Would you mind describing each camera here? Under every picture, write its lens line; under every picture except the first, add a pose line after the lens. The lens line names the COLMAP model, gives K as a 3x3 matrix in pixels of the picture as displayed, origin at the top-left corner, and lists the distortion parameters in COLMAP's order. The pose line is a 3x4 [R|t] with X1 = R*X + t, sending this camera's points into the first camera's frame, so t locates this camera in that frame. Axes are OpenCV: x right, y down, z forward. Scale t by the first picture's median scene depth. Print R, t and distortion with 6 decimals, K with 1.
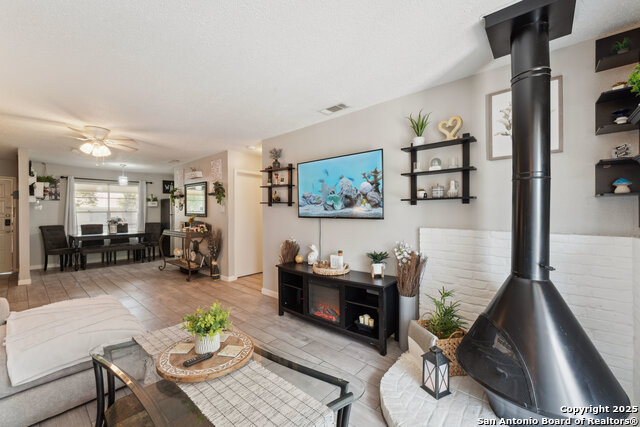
lens RADIAL K [[257.3, 0, 319.6], [0, 257.3, 214.8], [0, 0, 1]] dist [0.007865, 0.000047]
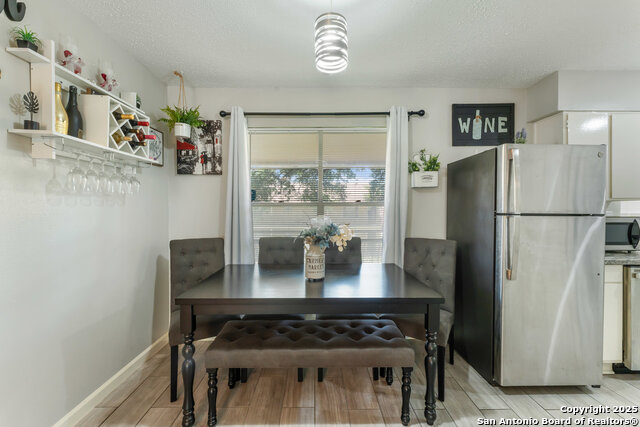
lens RADIAL K [[262.3, 0, 321.5], [0, 262.3, 211.2], [0, 0, 1]] dist [0.000866, 0.000245]
pose [[0.661435, 0.009052, -0.749948, -0.583669], [-0.009468, 0.999948, 0.003718, -0.003375], [0.749943, 0.004641, 0.661487, 0.826803]]
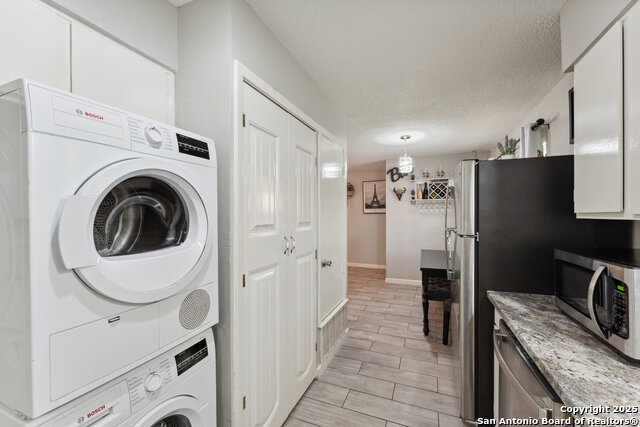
lens RADIAL K [[257.3, 0, 319.6], [0, 257.3, 214.8], [0, 0, 1]] dist [0.007865, 0.000047]
pose [[-0.951739, 0.006517, -0.306840, -0.381006], [0.003057, 0.999926, 0.011757, -0.025977], [0.306894, 0.010252, -0.951689, 1.436604]]
